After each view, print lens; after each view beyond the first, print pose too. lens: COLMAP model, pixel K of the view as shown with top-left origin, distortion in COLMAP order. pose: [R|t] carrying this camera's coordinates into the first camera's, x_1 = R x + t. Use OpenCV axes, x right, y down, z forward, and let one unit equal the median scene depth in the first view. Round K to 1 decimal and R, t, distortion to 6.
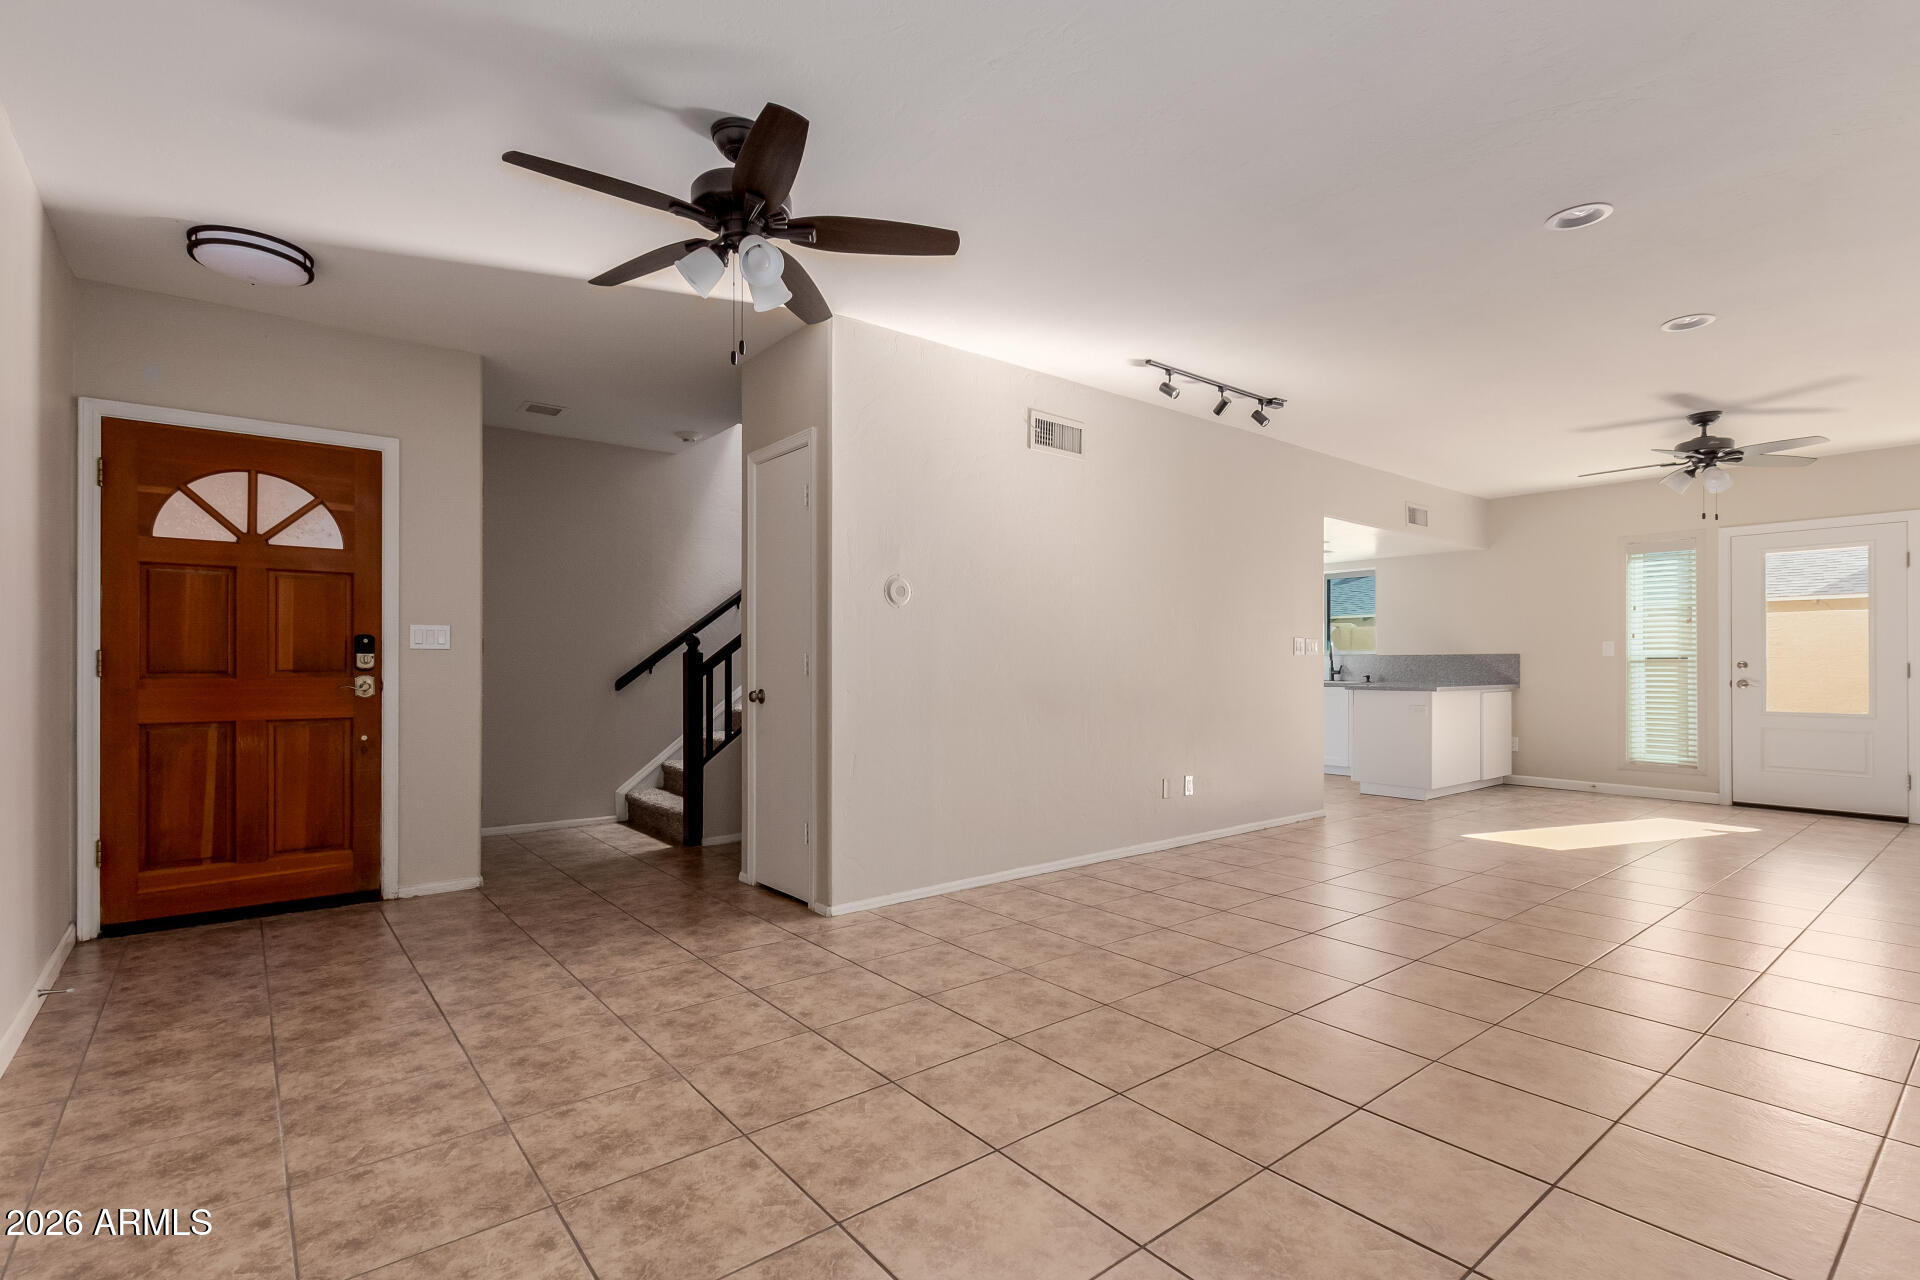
lens RADIAL K [[898.0, 0, 960.9], [0, 898.0, 606.7], [0, 0, 1]] dist [0.014965, -0.001838]
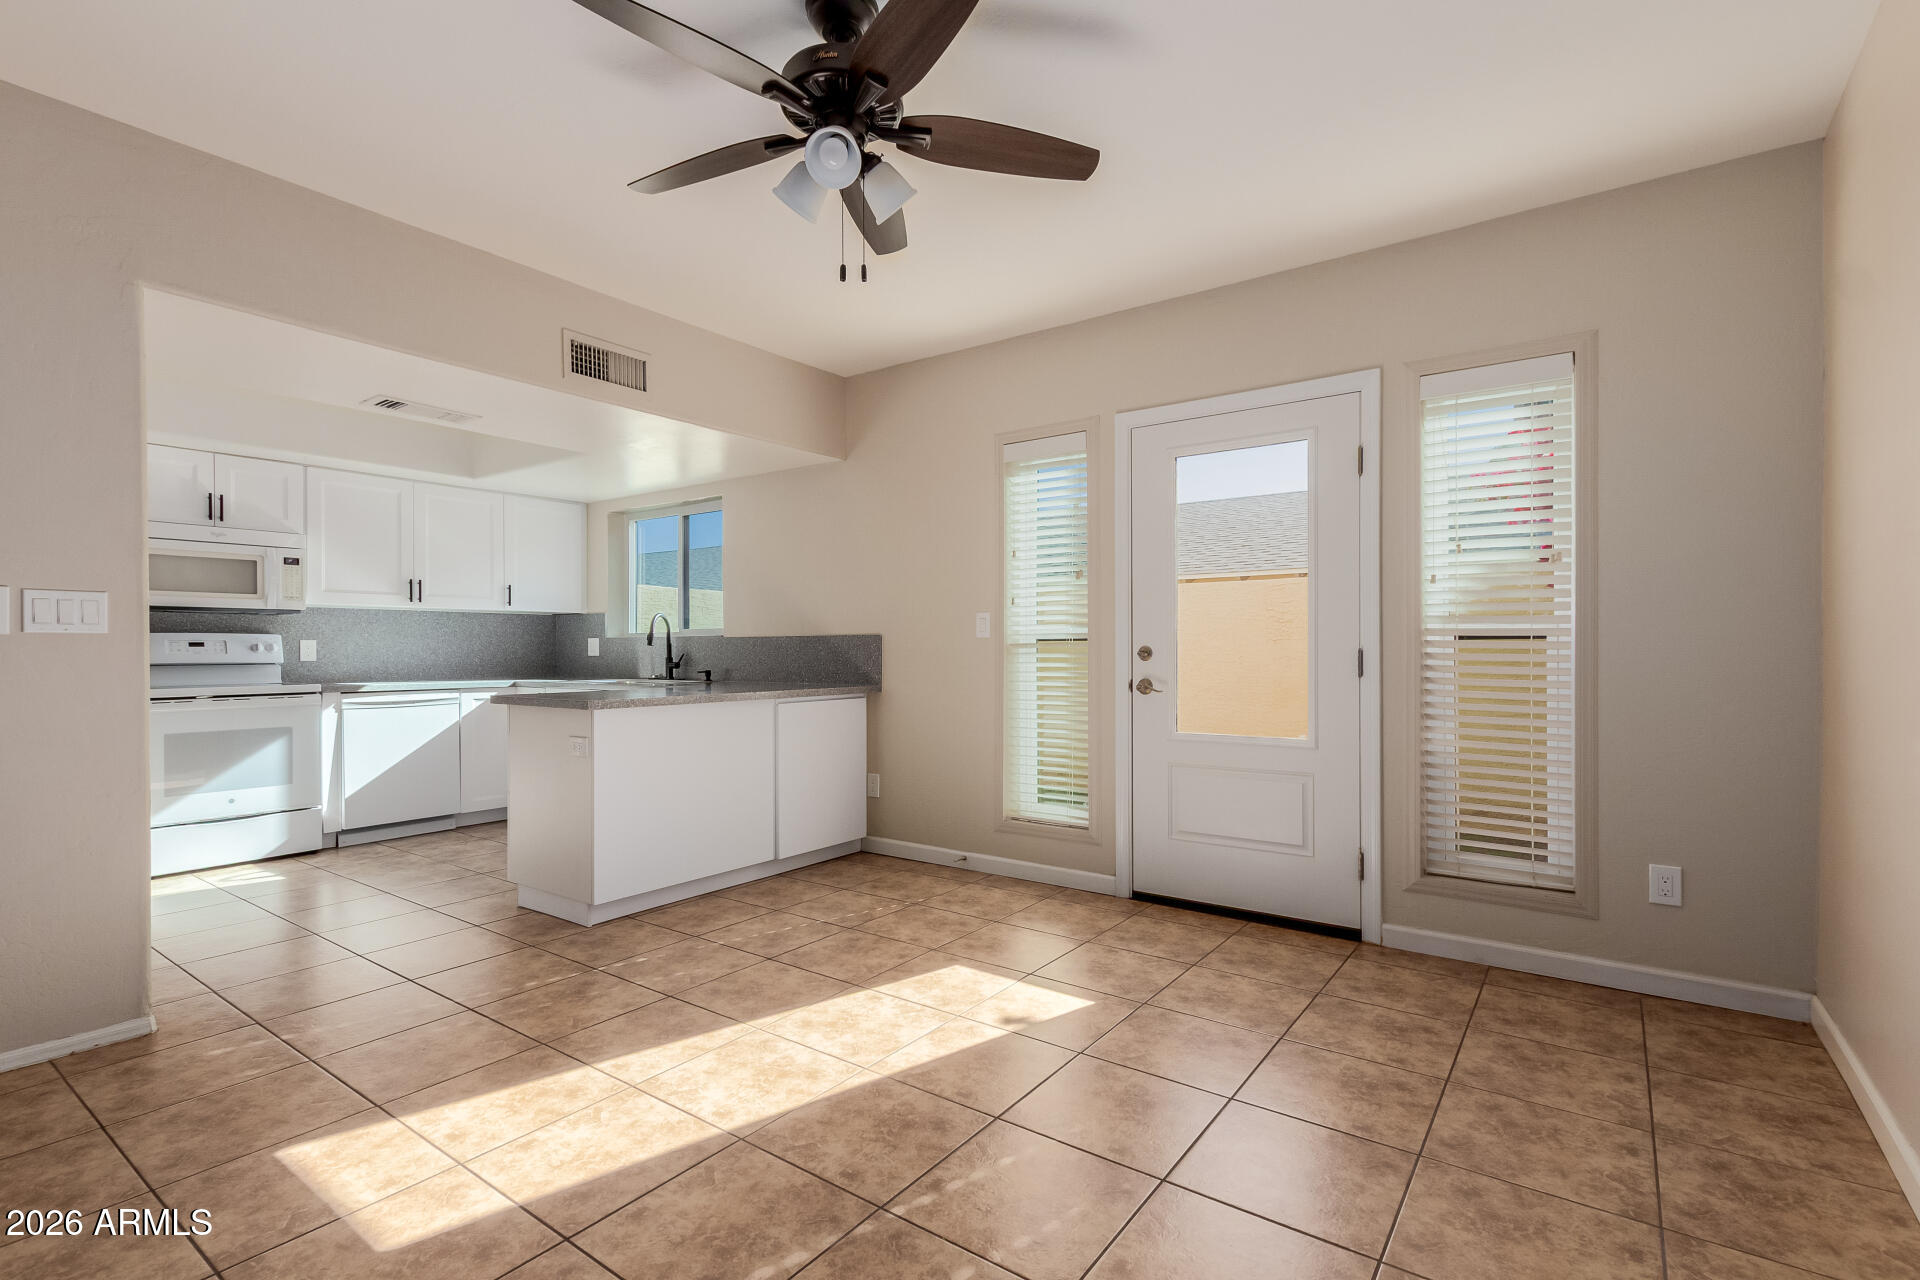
lens RADIAL K [[898.0, 0, 947.1], [0, 898.0, 652.9], [0, 0, 1]] dist [0.014965, -0.001838]
pose [[0.966979, -0.003350, 0.254834, 0.330572], [-0.012154, 0.998170, 0.059240, 0.018541], [-0.254566, -0.060381, 0.965168, 0.273774]]
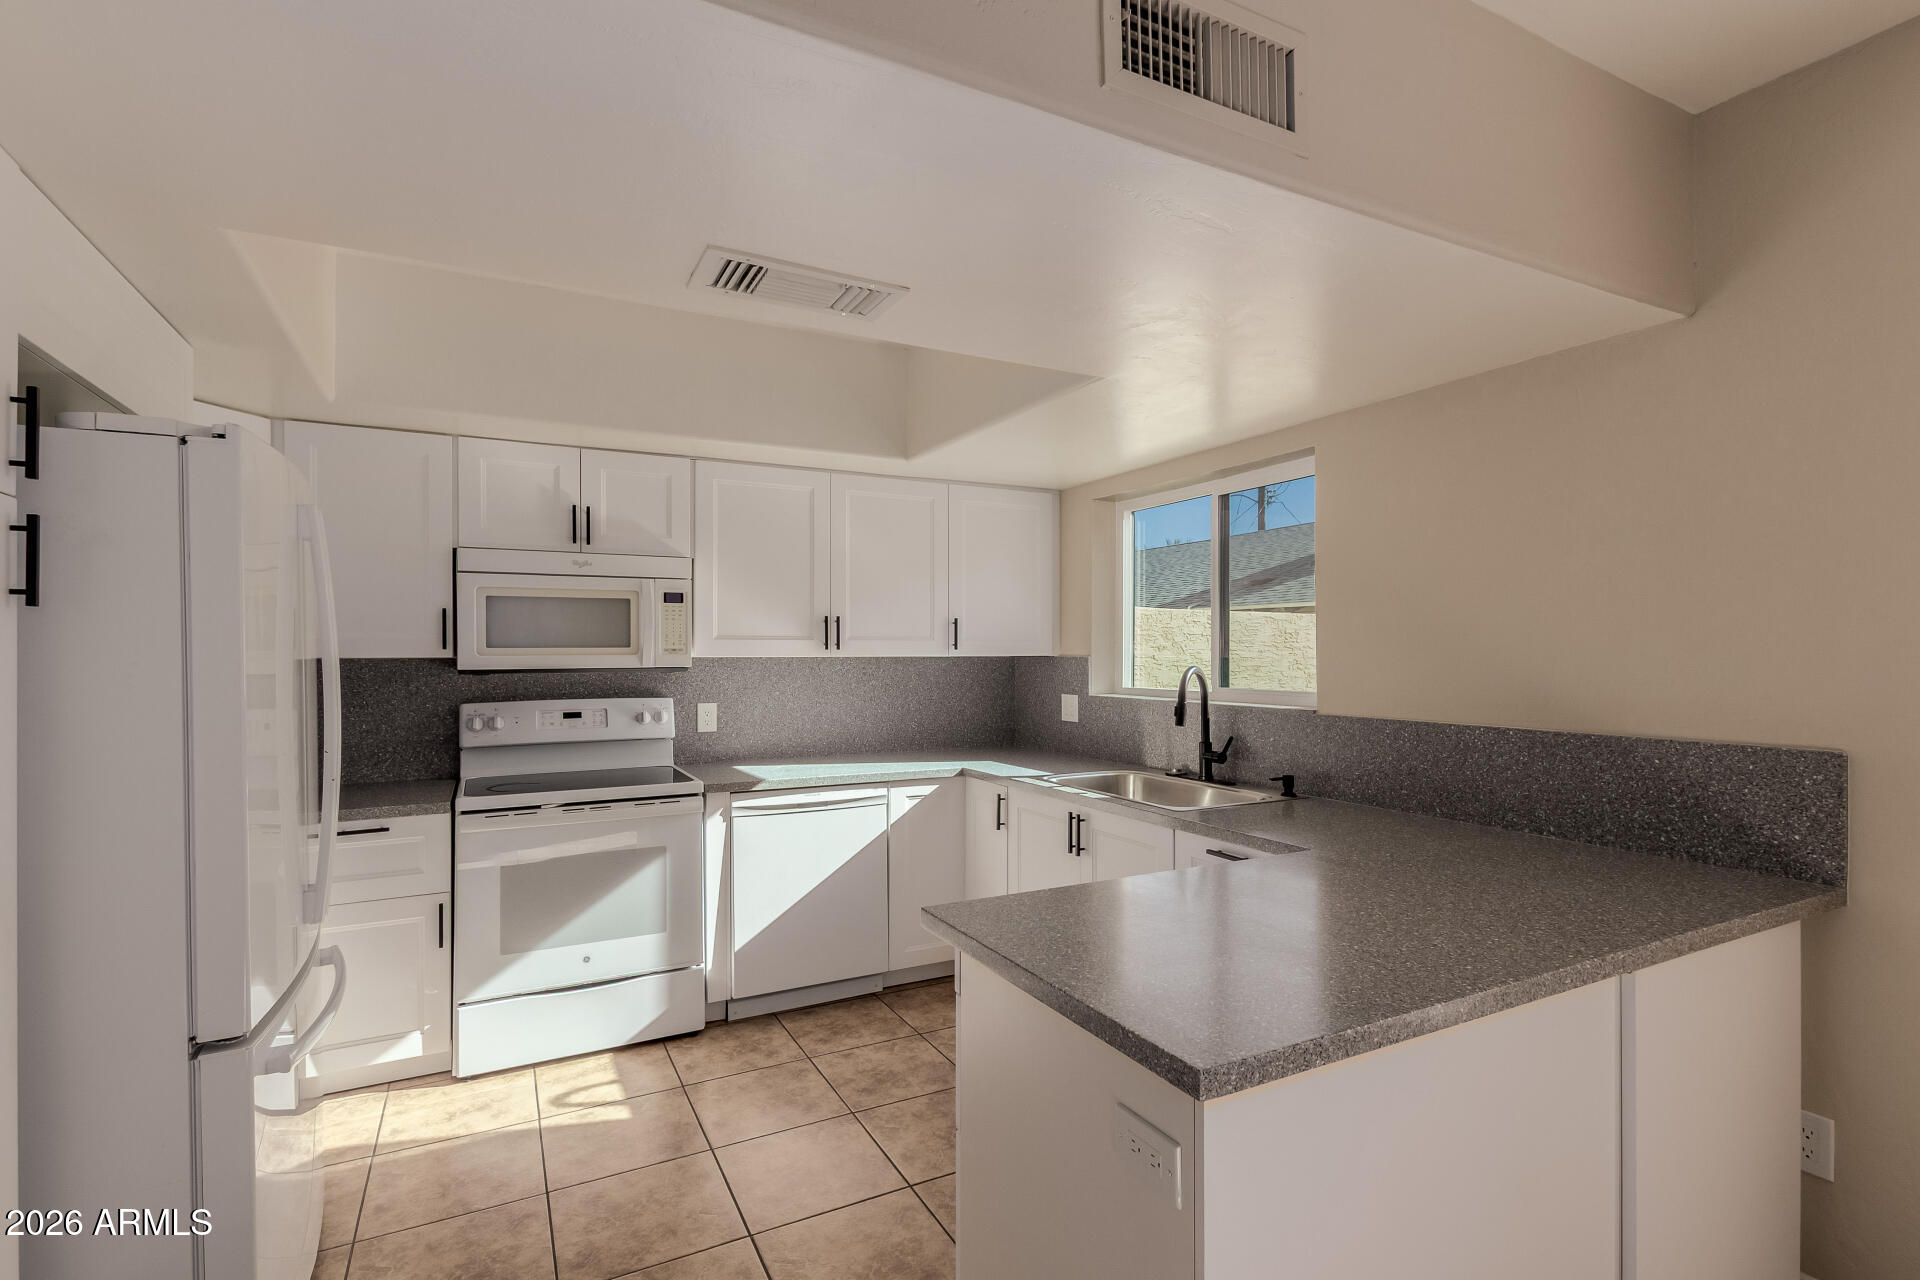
lens RADIAL K [[898.0, 0, 955.2], [0, 898.0, 644.6], [0, 0, 1]] dist [0.014965, -0.001838]
pose [[0.982051, -0.004455, -0.188560, 0.288766], [0.014021, 0.998679, 0.049427, 0.007461], [0.188091, -0.051184, 0.980817, 0.479801]]
